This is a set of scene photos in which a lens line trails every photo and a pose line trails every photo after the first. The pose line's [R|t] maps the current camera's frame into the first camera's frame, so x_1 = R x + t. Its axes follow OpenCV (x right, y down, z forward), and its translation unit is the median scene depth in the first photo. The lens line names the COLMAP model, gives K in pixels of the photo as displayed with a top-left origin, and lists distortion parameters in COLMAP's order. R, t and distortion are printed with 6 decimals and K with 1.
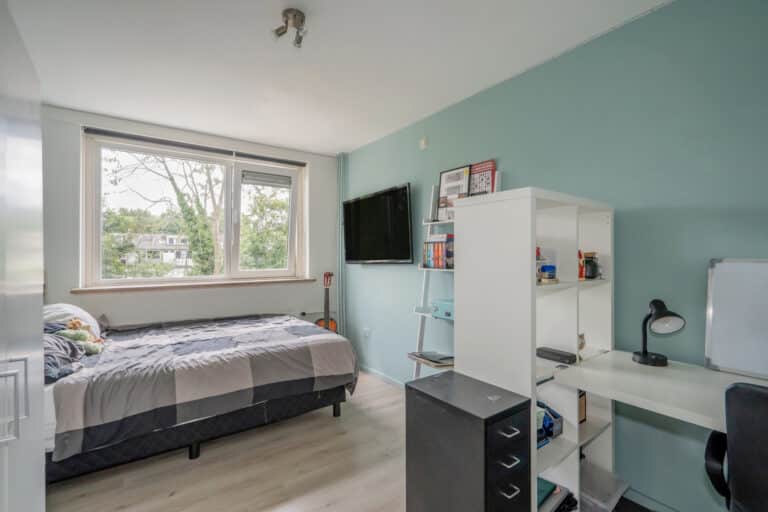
lens RADIAL K [[359.2, 0, 384.0], [0, 359.2, 256.0], [0, 0, 1]] dist [0.002140, 0.000362]
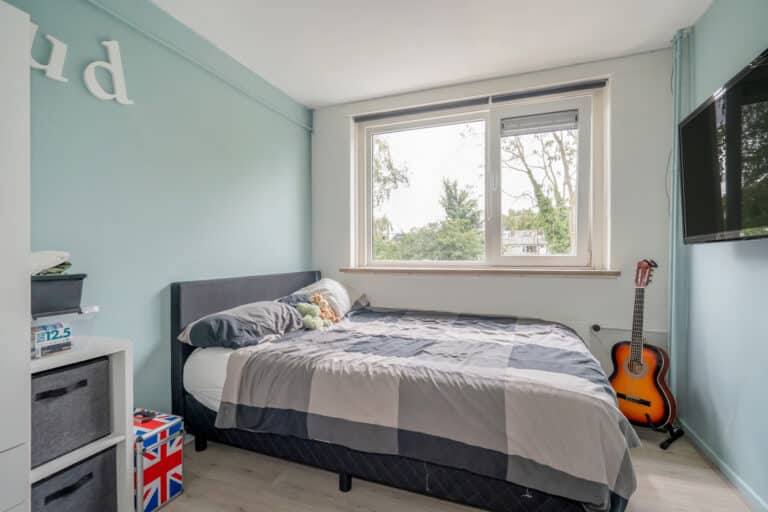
lens RADIAL K [[359.2, 0, 384.0], [0, 359.2, 256.0], [0, 0, 1]] dist [0.002140, 0.000362]
pose [[0.557036, 0.010497, -0.830422, 0.081621], [0.000017, 0.999920, 0.012651, 0.031766], [0.830489, -0.007062, 0.556991, 0.363346]]
